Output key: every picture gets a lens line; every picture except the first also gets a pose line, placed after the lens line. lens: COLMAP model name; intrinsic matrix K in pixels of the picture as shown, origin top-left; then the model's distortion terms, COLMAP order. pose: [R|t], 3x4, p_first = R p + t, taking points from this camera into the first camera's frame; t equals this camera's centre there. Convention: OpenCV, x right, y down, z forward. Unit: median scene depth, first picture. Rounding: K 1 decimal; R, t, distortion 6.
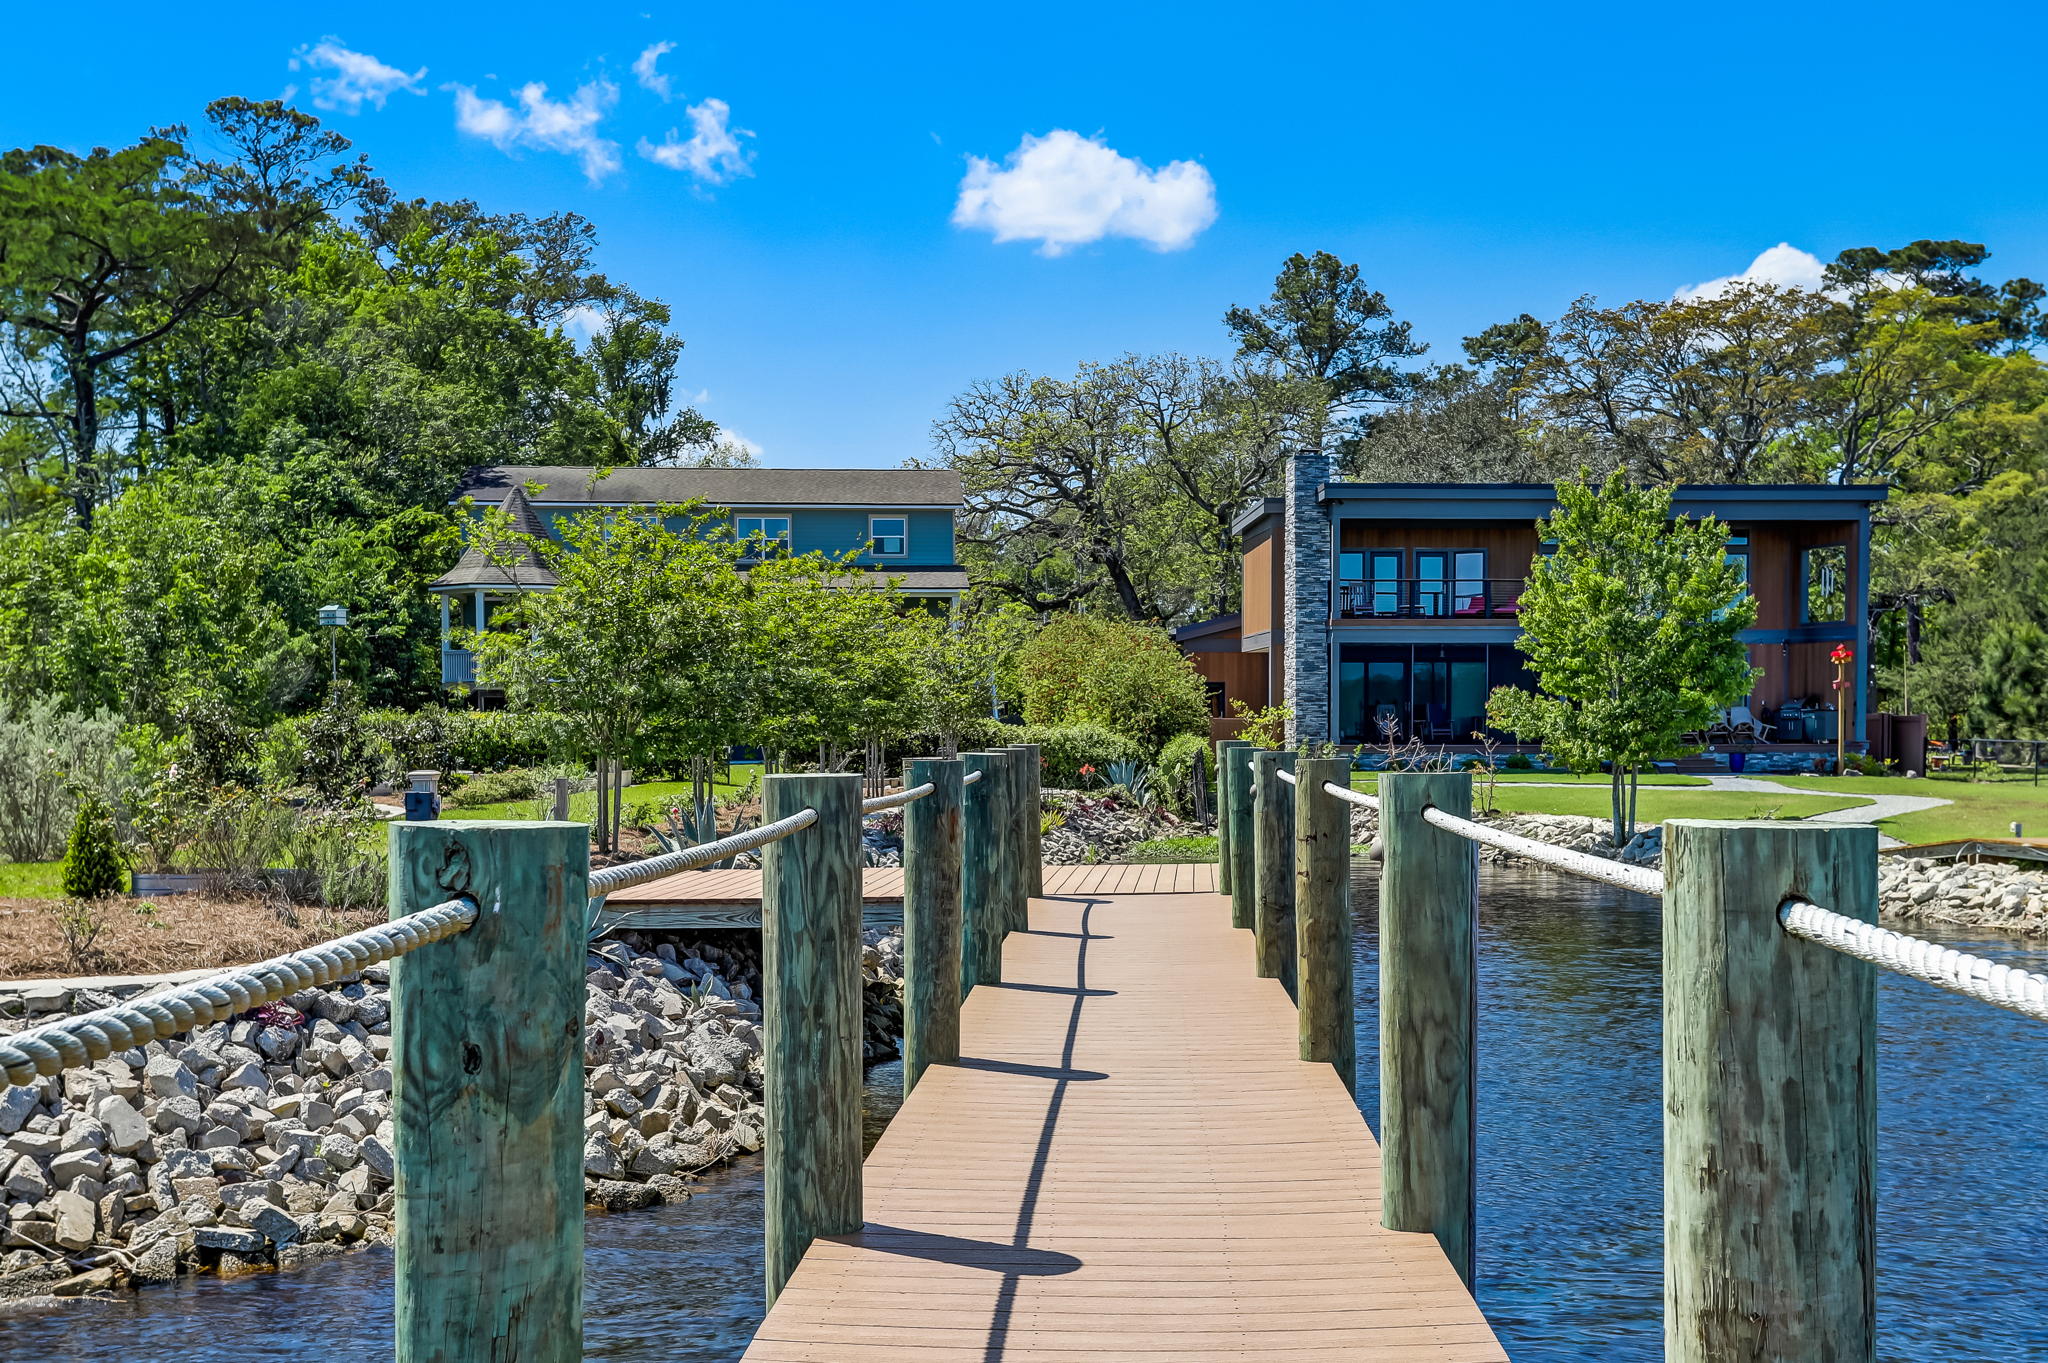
lens RADIAL K [[2283.0, 0, 1035.1], [0, 2283.0, 694.4], [0, 0, 1]] dist [0.192949, 0.000000]
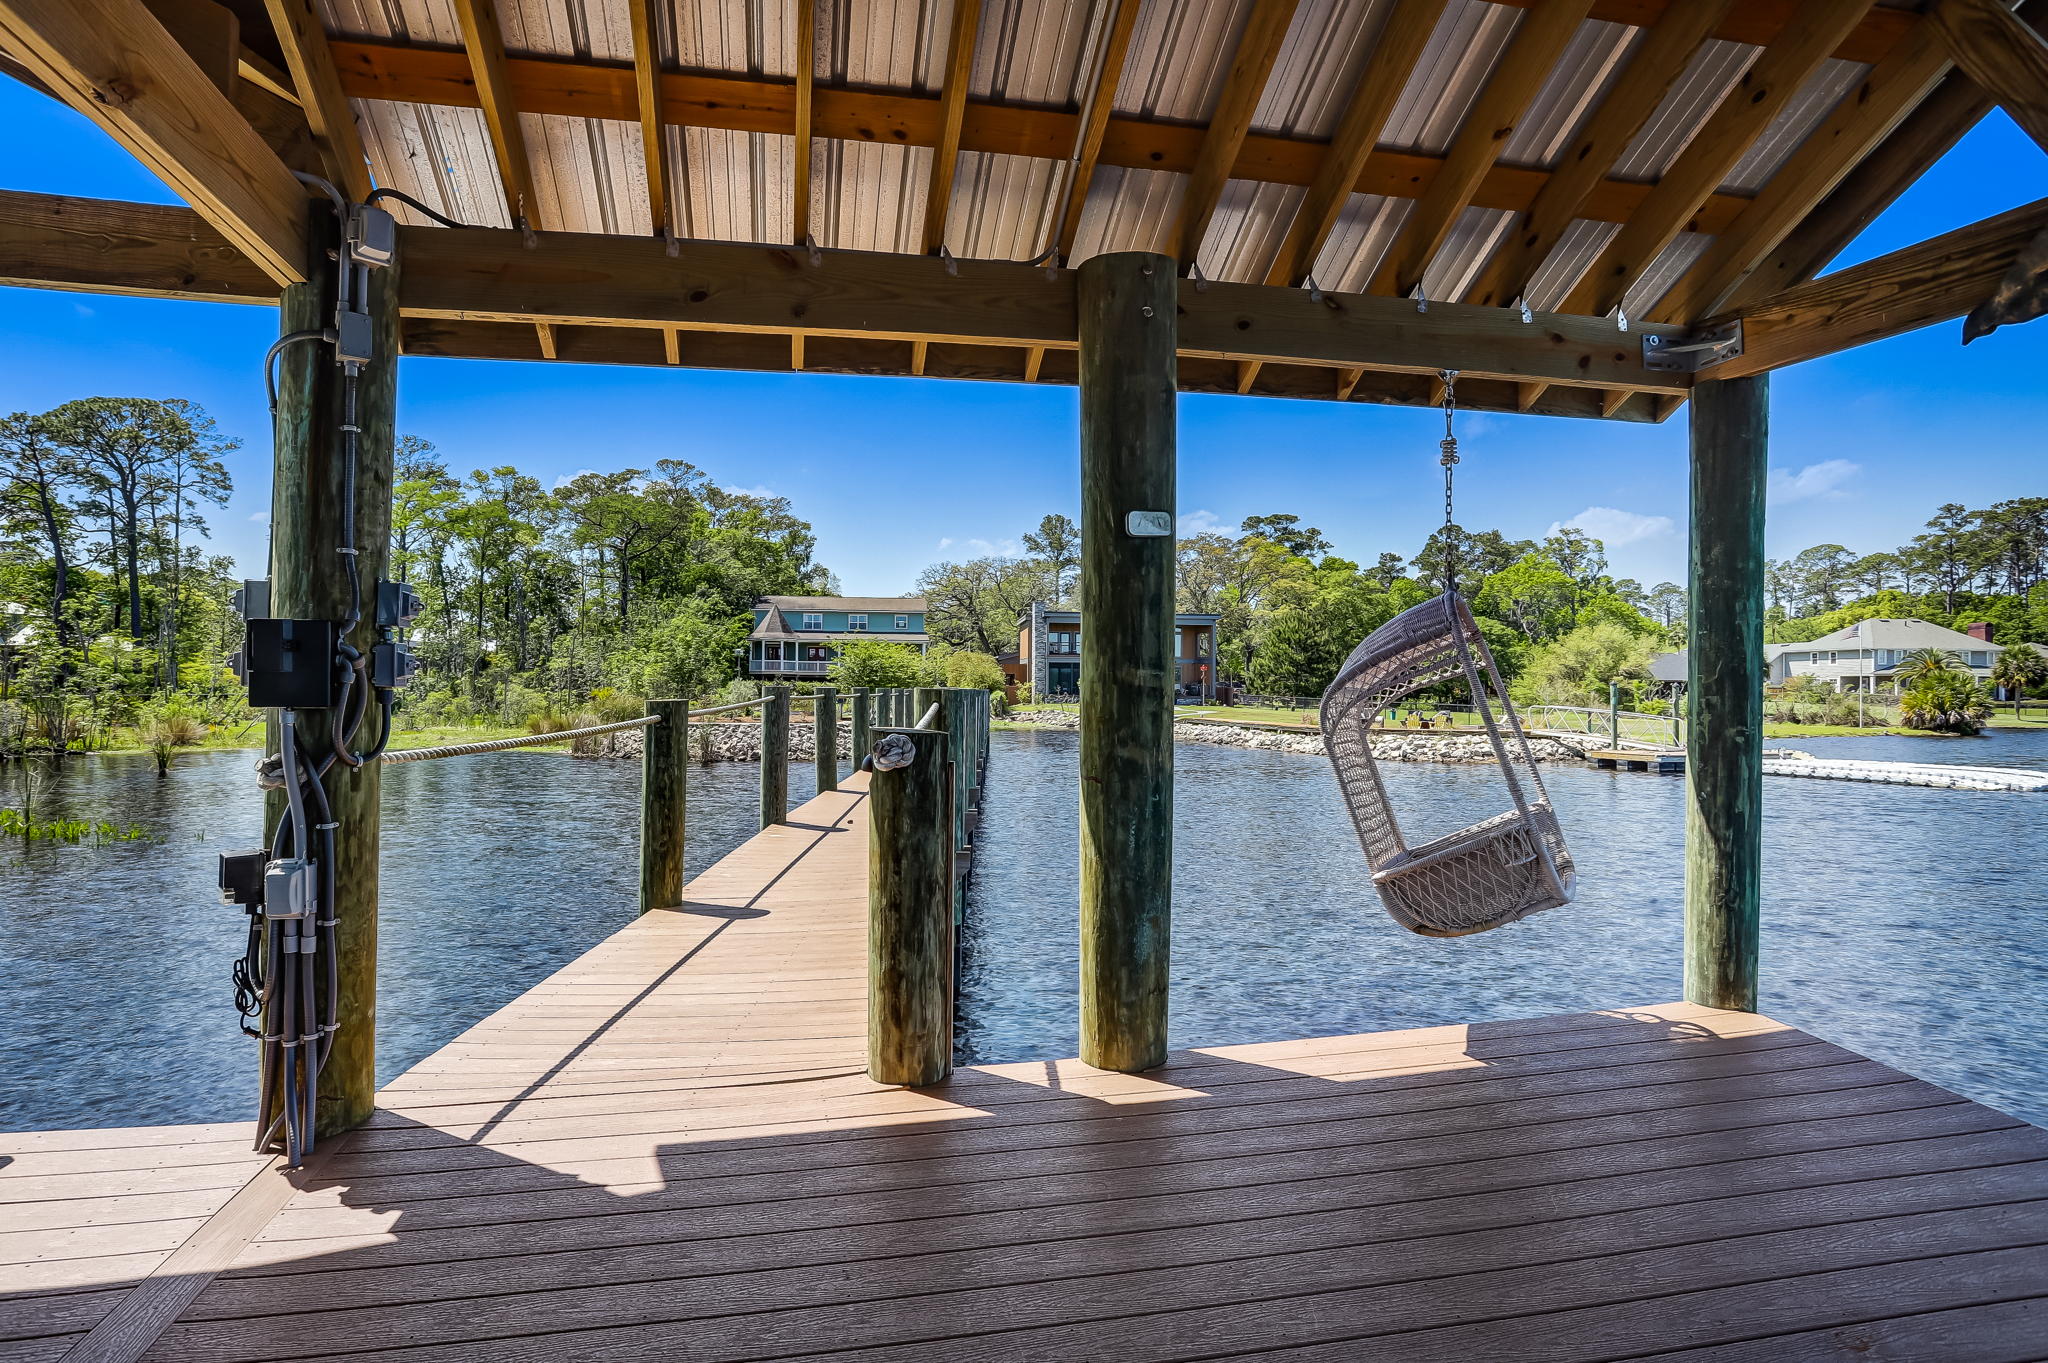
lens RADIAL K [[1102.1, 0, 997.1], [0, 1102.1, 669.7], [0, 0, 1]] dist [-0.000862, 0.019312]
pose [[0.998991, 0.011970, 0.043295, -0.002099], [-0.011840, 0.999925, -0.003260, -0.004966], [-0.043331, 0.002744, 0.999057, -0.388232]]
